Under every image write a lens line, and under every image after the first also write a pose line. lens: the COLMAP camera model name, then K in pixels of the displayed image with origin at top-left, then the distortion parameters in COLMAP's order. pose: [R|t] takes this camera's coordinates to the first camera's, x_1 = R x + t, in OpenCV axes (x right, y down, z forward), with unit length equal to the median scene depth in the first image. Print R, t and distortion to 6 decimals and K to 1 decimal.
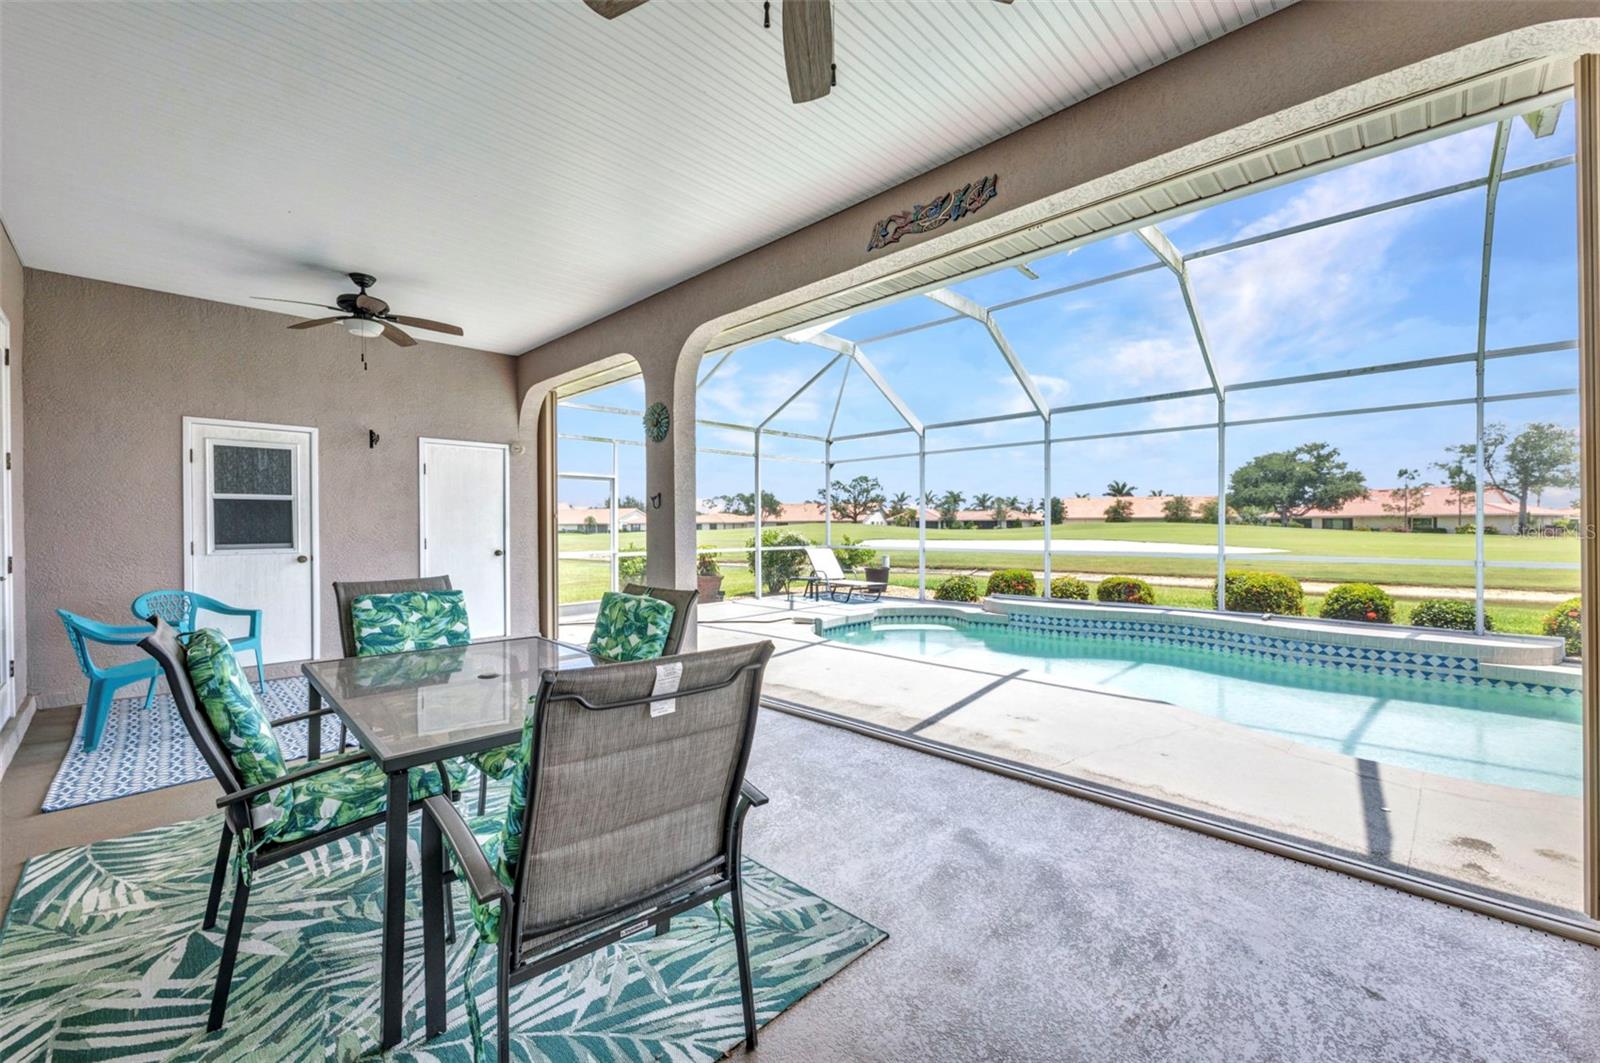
lens RADIAL K [[651.8, 0, 797.6], [0, 651.8, 527.1], [0, 0, 1]] dist [0.016053, -0.000242]
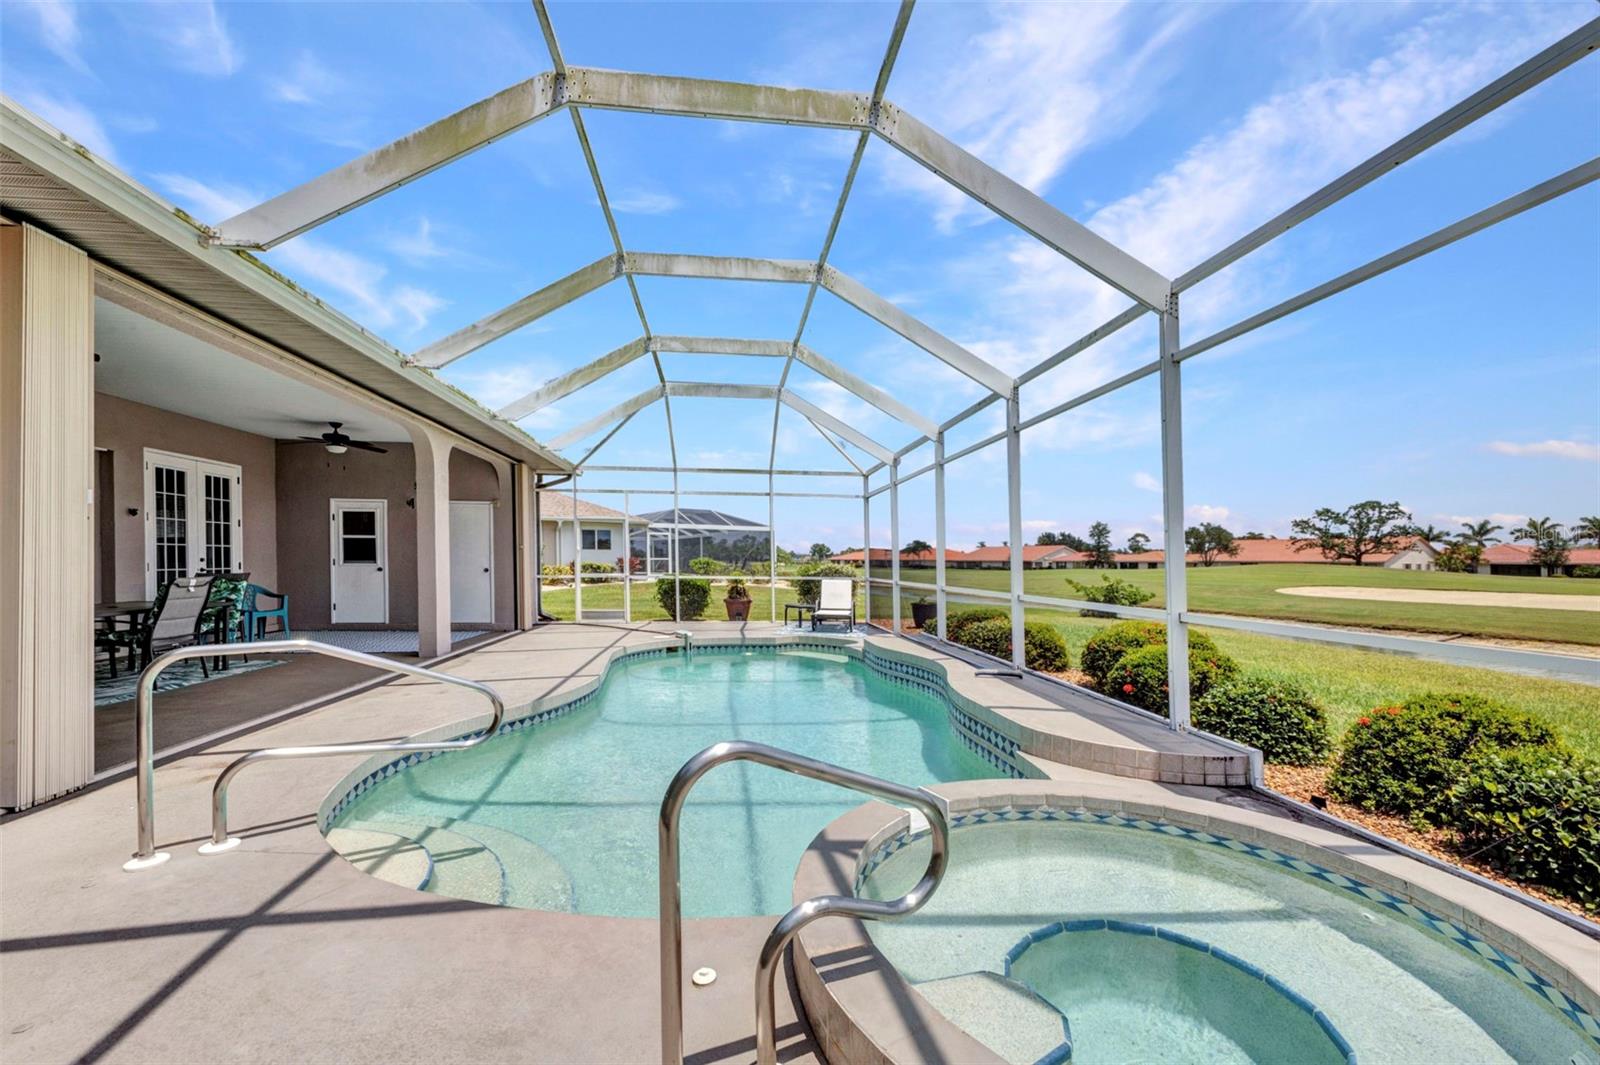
lens RADIAL K [[646.3, 0, 801.6], [0, 646.3, 566.3], [0, 0, 1]] dist [0.015357, -0.004570]
pose [[0.779991, 0.018699, -0.625511, 1.373476], [-0.016963, 0.999818, 0.008737, 0.002520], [0.625560, 0.003796, 0.780167, 0.302983]]
